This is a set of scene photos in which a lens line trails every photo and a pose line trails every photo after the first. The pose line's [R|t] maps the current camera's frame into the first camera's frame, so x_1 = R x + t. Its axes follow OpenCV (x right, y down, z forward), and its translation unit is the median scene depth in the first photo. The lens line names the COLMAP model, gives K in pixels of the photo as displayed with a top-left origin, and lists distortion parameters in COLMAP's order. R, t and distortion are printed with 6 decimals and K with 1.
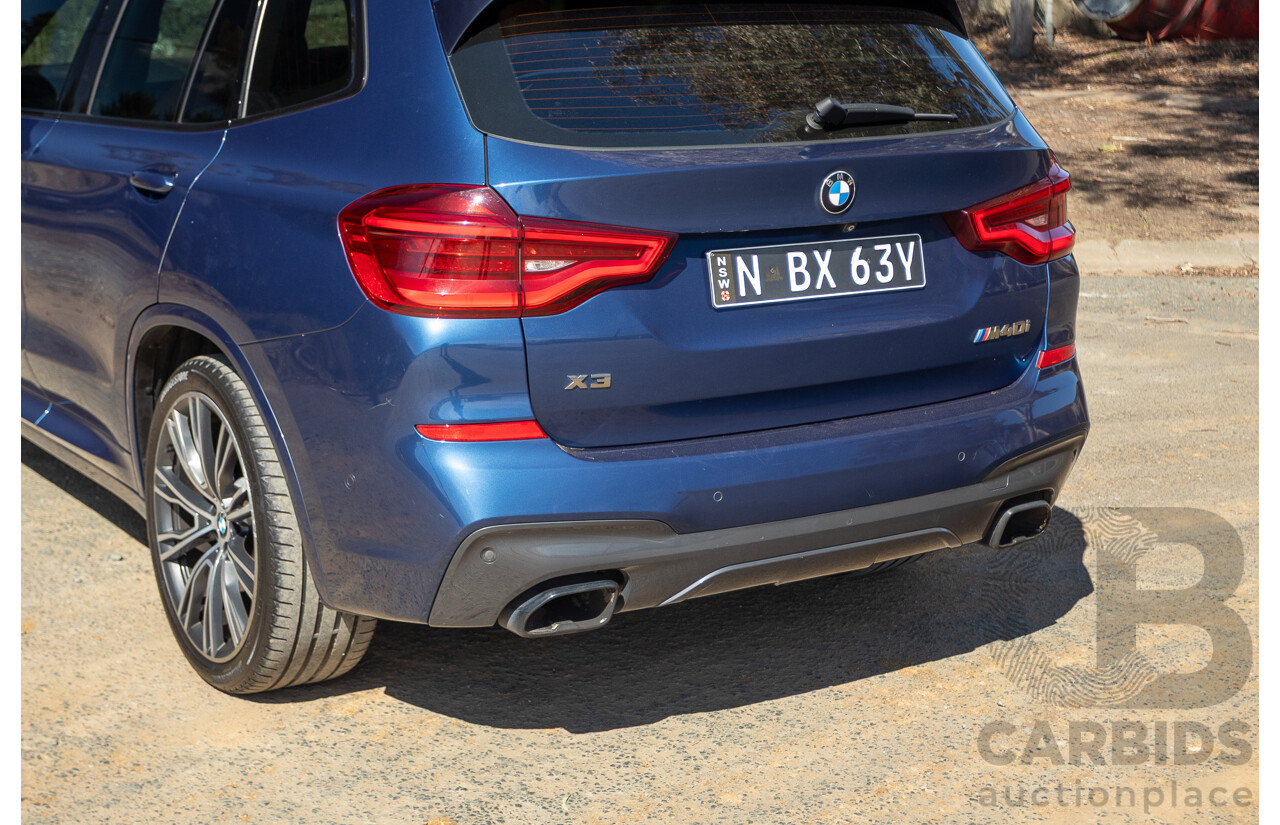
lens RADIAL K [[2113.1, 0, 640.0], [0, 2113.1, 412.5], [0, 0, 1]] dist [-0.035533, 0.123040]
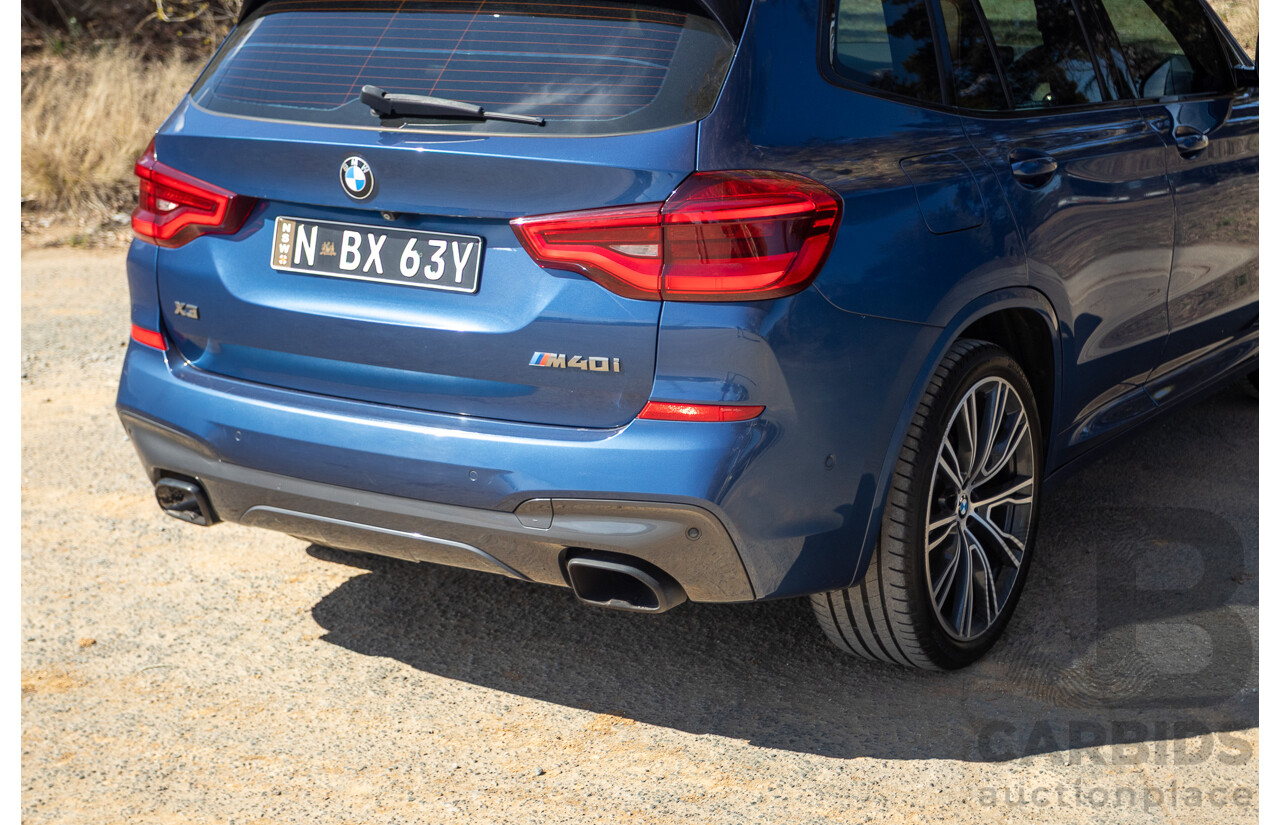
lens RADIAL K [[2223.0, 0, 625.2], [0, 2223.0, 414.6], [0, 0, 1]] dist [-0.018008, -0.142813]
pose [[0.408269, 0.197868, -0.891159, 1.093355], [-0.194150, 0.972712, 0.127029, -0.149709], [0.891977, 0.121157, 0.435544, 0.639070]]
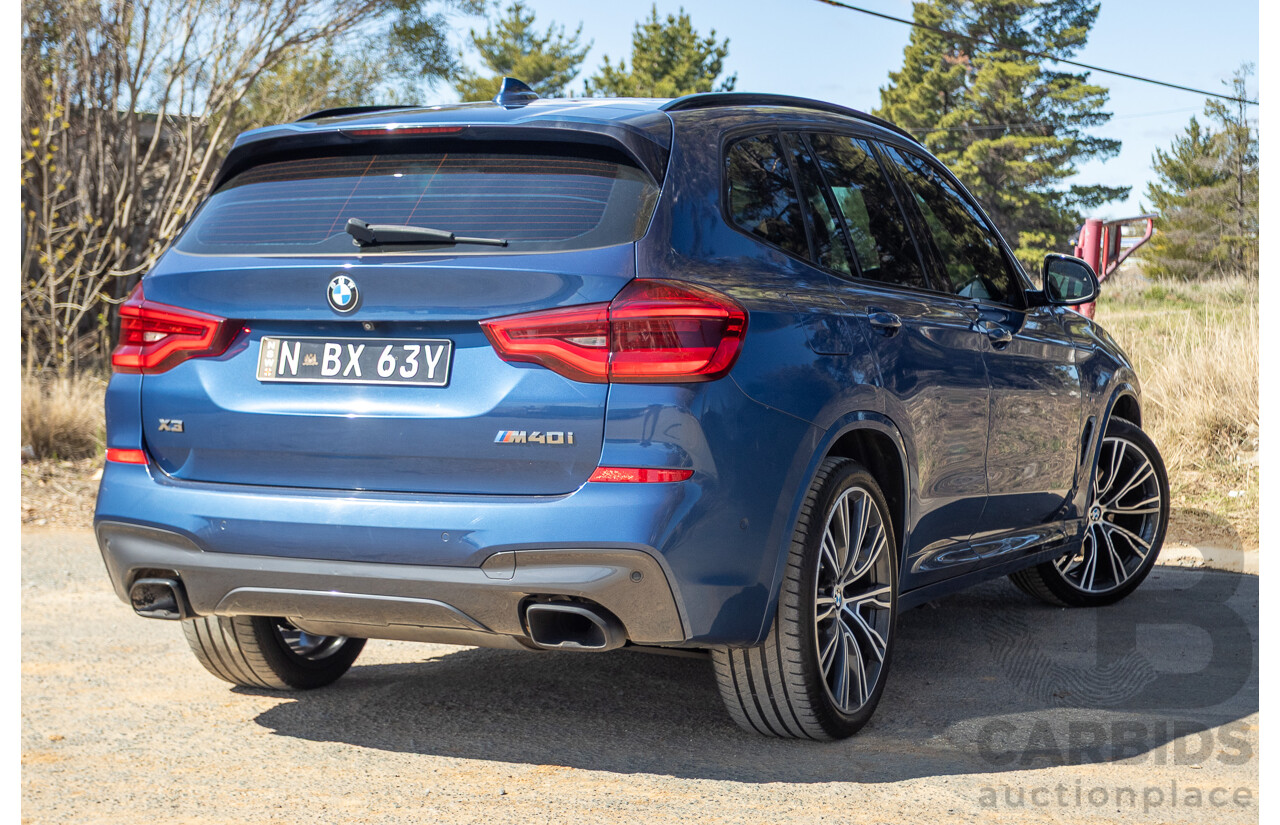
lens RADIAL K [[2366.2, 0, 670.1], [0, 2366.2, 410.2], [0, 0, 1]] dist [-0.019645, -0.105578]
pose [[0.536526, 0.027813, -0.843425, 1.304302], [-0.190652, 0.977611, -0.089041, 0.045359], [0.822065, 0.208573, 0.529817, 0.431556]]
